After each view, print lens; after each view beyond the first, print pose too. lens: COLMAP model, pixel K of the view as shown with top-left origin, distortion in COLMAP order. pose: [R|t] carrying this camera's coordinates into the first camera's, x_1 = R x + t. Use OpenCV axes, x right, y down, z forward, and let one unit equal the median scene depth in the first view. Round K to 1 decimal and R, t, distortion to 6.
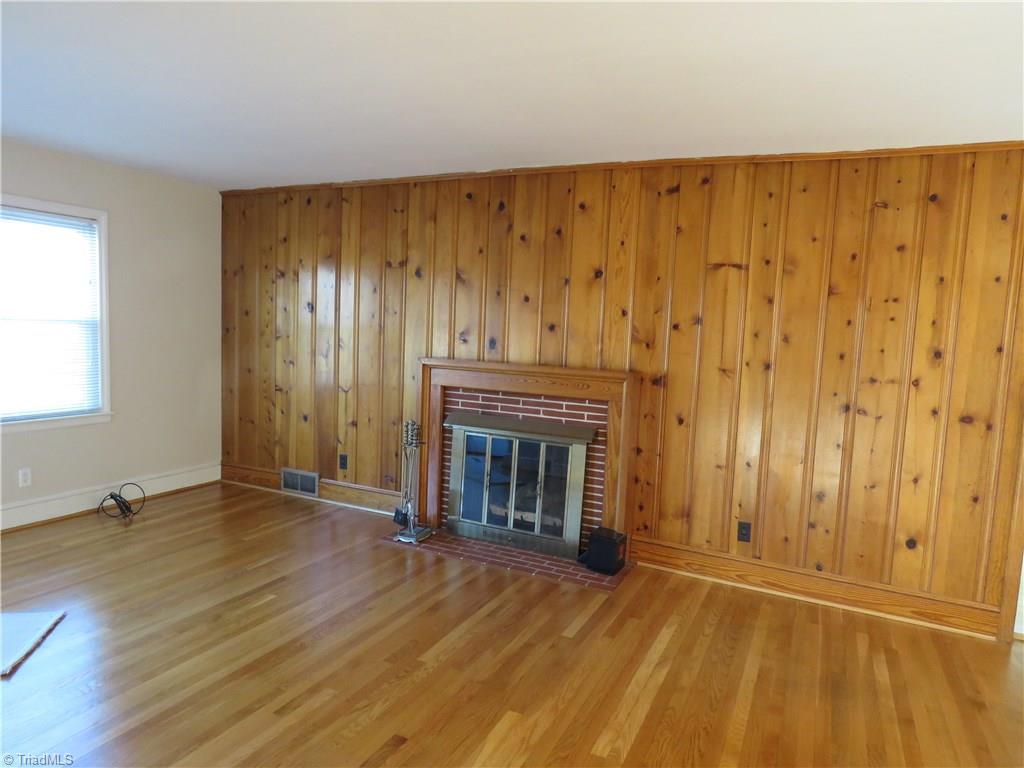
lens RADIAL K [[656.7, 0, 511.6], [0, 656.7, 388.7], [0, 0, 1]] dist [-0.007734, 0.008353]
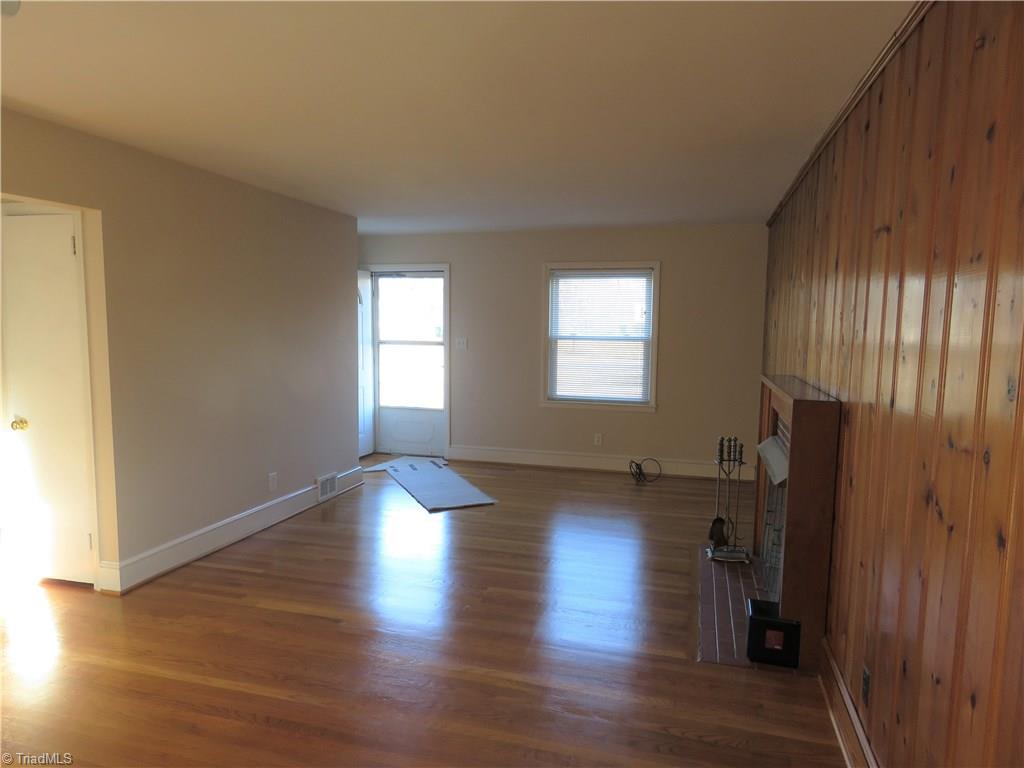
lens RADIAL K [[656.7, 0, 511.6], [0, 656.7, 388.7], [0, 0, 1]] dist [-0.007734, 0.008353]
pose [[0.169843, 0.062146, -0.983510, 0.816398], [-0.098584, 0.994075, 0.045789, -0.038773], [0.980528, 0.089182, 0.174963, 0.545140]]
